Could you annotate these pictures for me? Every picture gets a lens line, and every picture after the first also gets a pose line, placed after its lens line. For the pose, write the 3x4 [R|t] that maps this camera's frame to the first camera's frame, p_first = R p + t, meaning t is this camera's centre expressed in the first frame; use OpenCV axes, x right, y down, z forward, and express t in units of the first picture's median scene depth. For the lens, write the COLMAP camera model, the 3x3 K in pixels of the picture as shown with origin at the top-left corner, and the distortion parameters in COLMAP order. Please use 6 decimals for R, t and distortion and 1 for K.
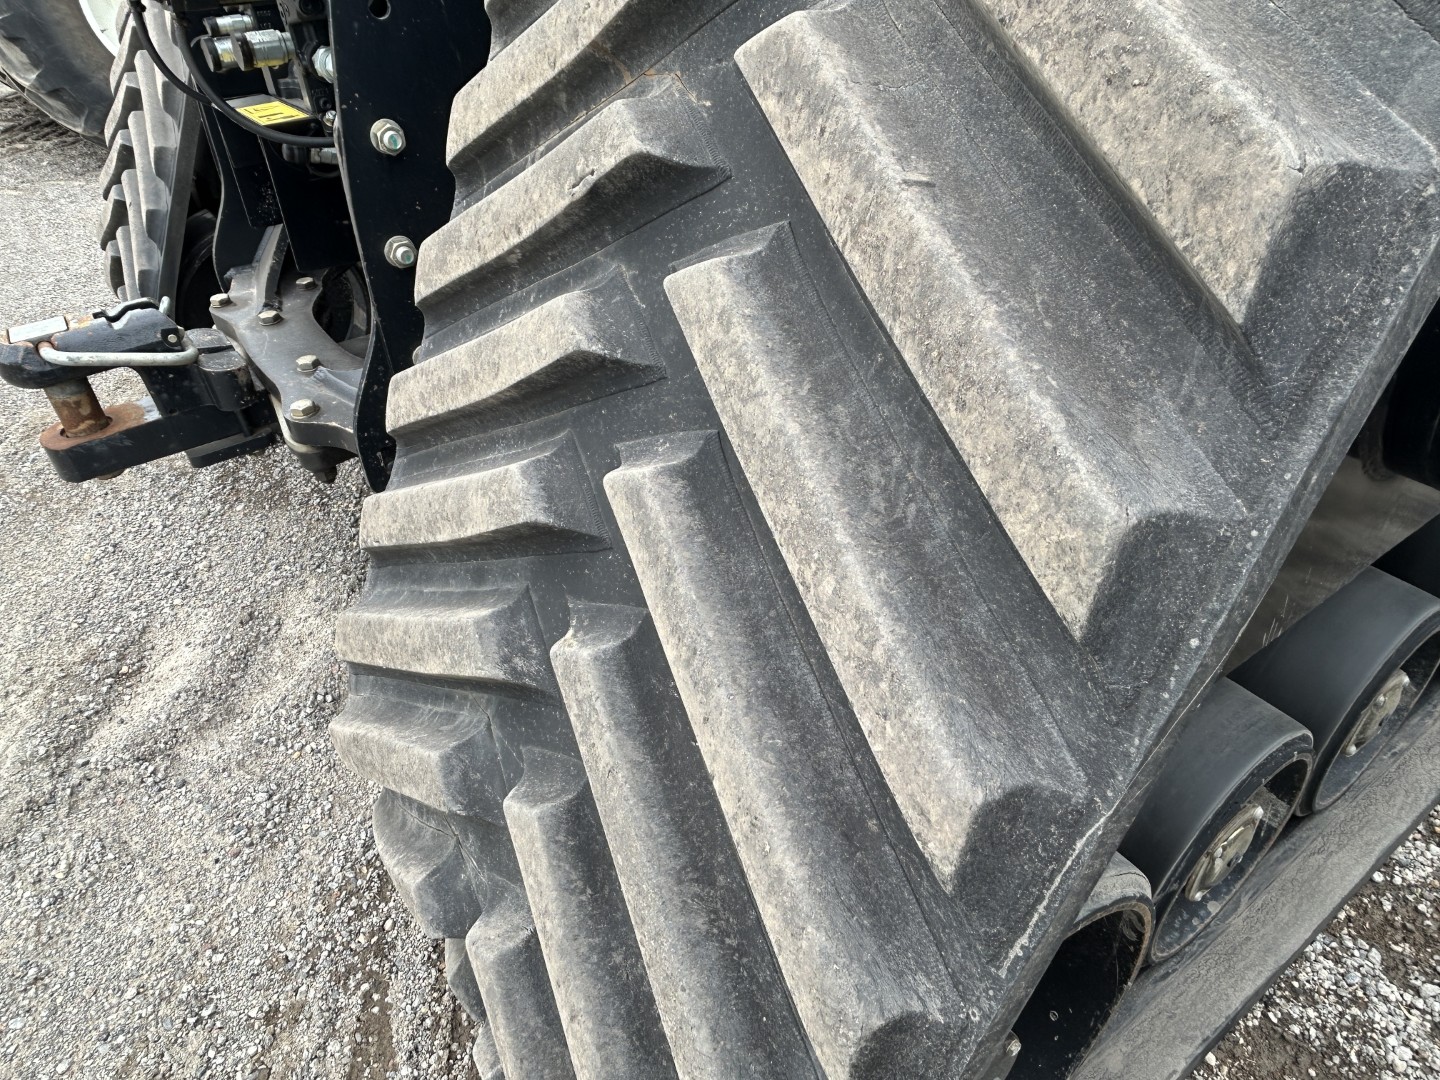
lens RADIAL K [[900.5, 0, 713.9], [0, 900.5, 528.0], [0, 0, 1]] dist [-0.001618, -0.000633]
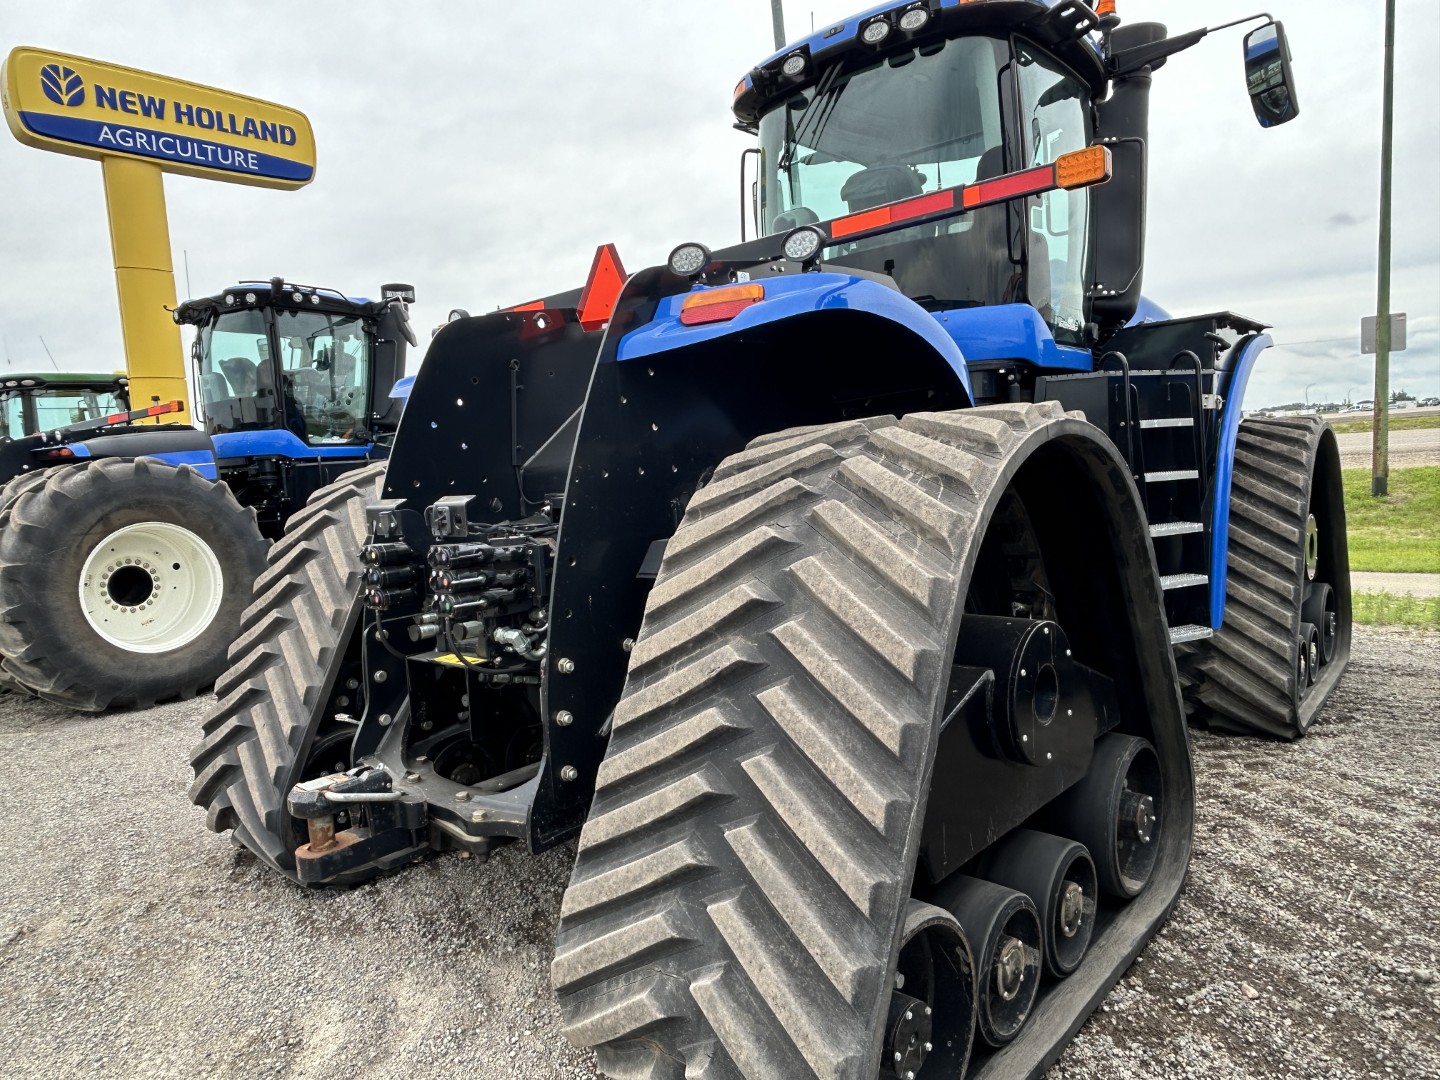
lens RADIAL K [[900.5, 0, 723.9], [0, 900.5, 539.0], [0, 0, 1]] dist [-0.001618, -0.000633]
pose [[0.974896, -0.028613, 0.220813, -0.678630], [0.138980, 0.852997, -0.503071, 0.661722], [-0.173958, 0.521130, 0.835561, -1.527015]]
